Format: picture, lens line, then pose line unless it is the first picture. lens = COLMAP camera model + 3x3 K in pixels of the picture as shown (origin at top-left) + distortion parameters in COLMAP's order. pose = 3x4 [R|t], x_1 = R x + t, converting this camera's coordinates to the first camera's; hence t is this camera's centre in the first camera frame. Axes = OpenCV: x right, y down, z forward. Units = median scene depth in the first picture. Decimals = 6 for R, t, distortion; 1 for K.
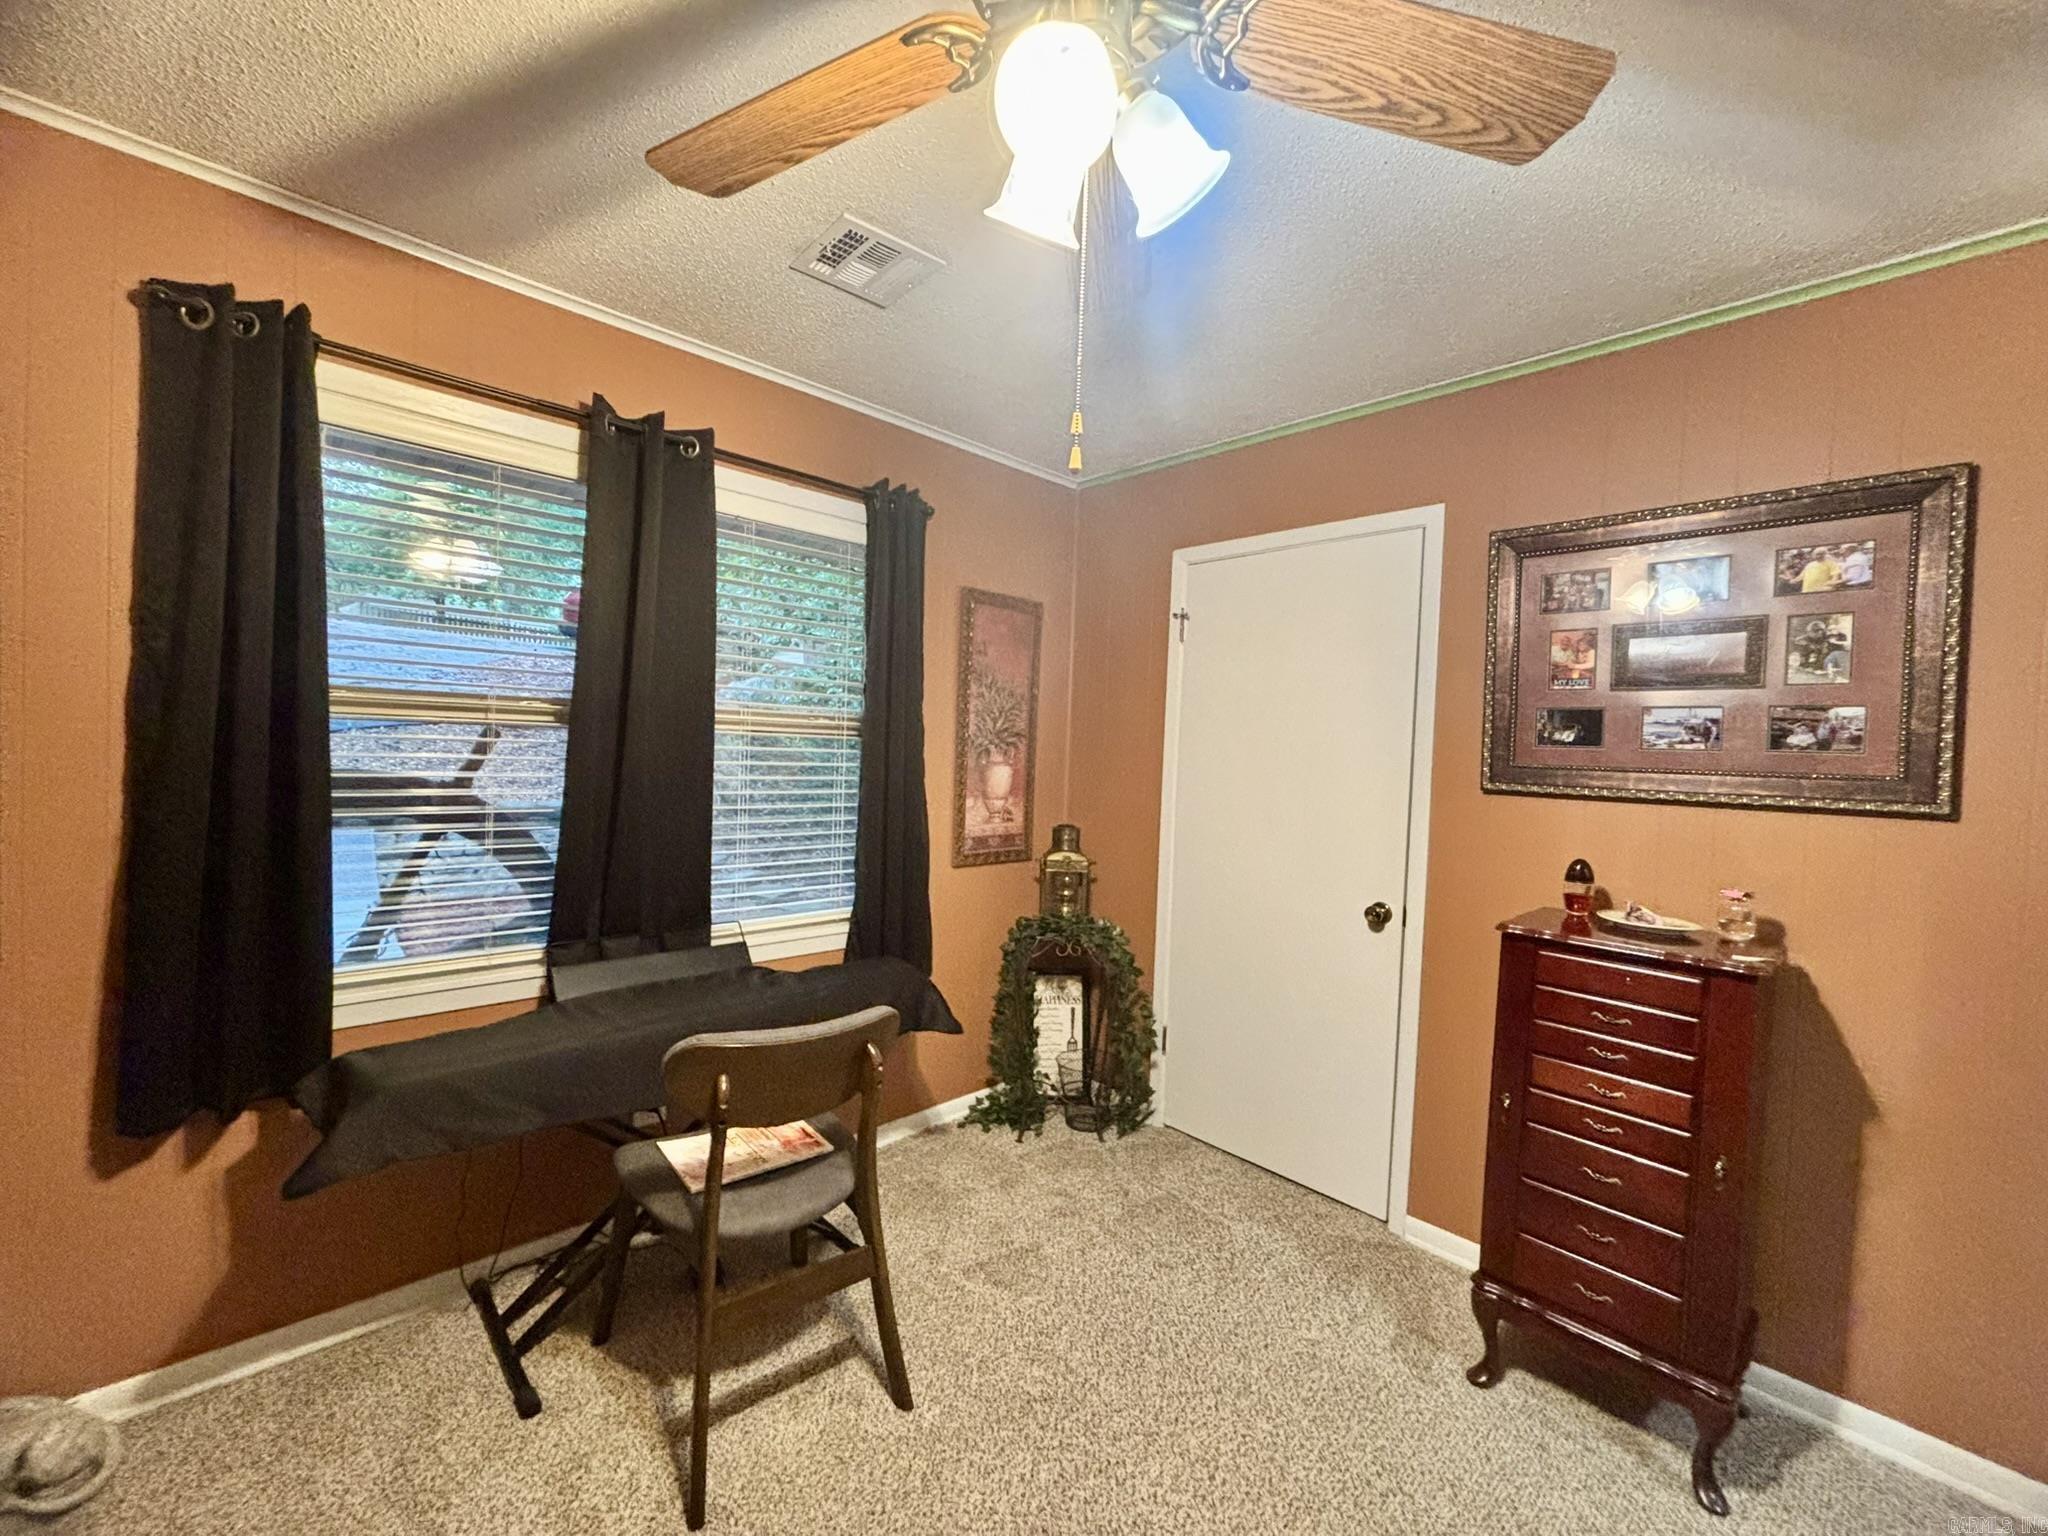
lens RADIAL K [[830.8, 0, 1017.3], [0, 830.8, 763.5], [0, 0, 1]] dist [0.001320, 0.000062]
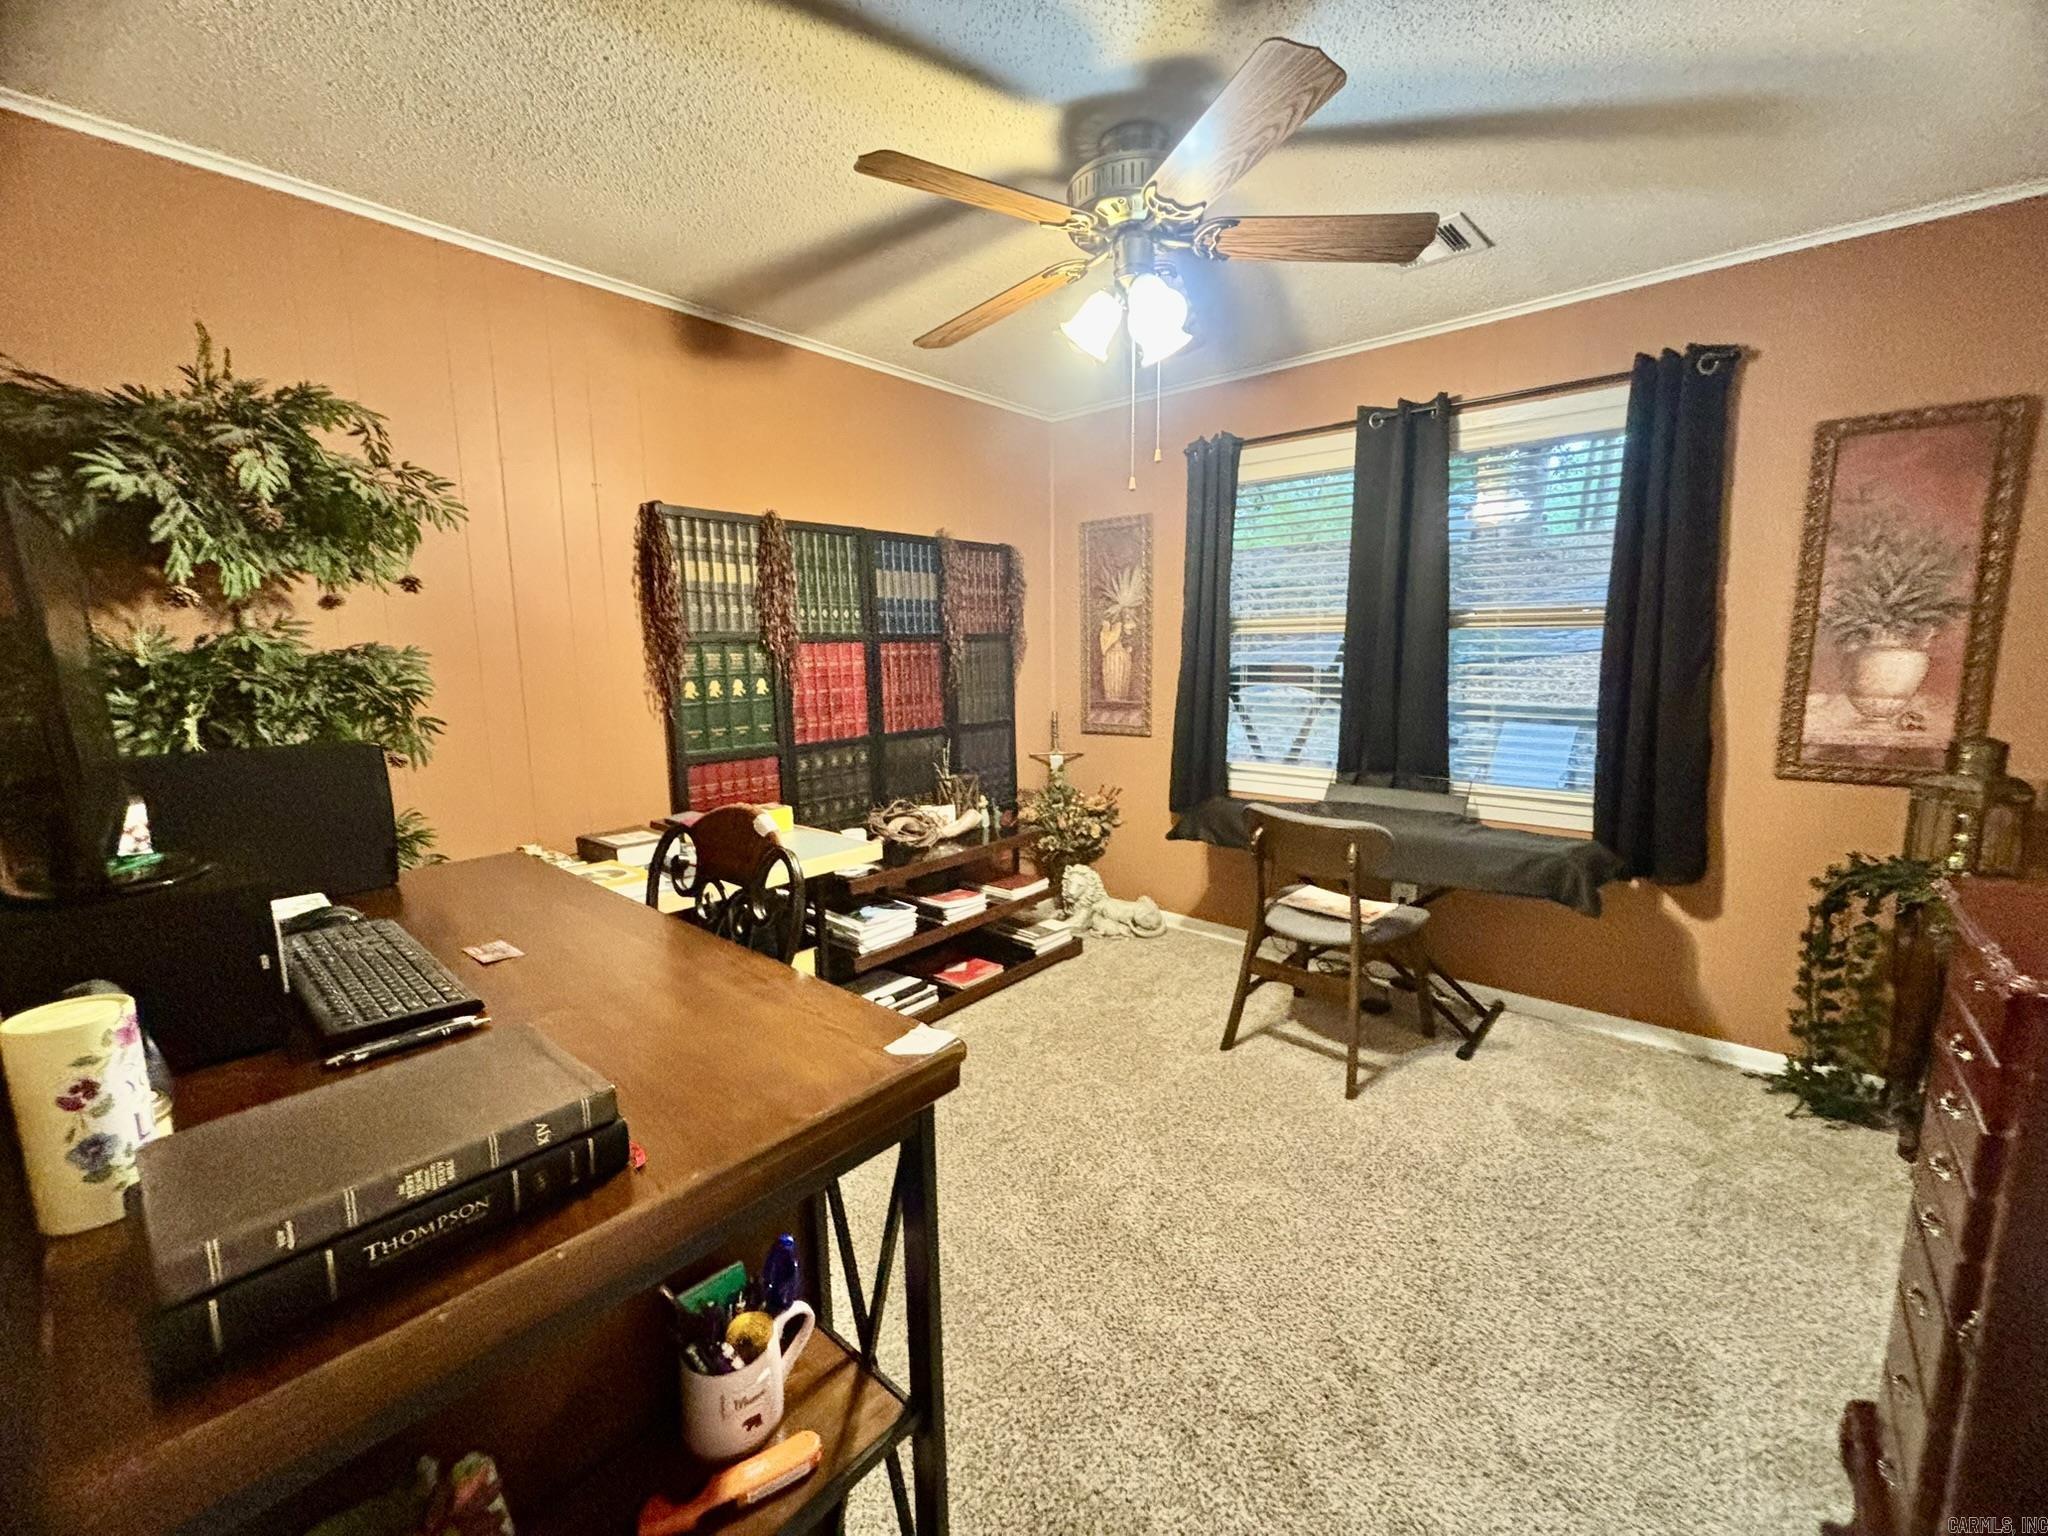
lens RADIAL K [[835.6, 0, 1027.1], [0, 835.6, 768.8], [0, 0, 1]] dist [-0.000414, 0.000192]
pose [[0.103369, 0.109261, -0.988624, 0.675014], [-0.006910, 0.994003, 0.109133, 0.031702], [0.994619, -0.004449, 0.103504, 0.170245]]
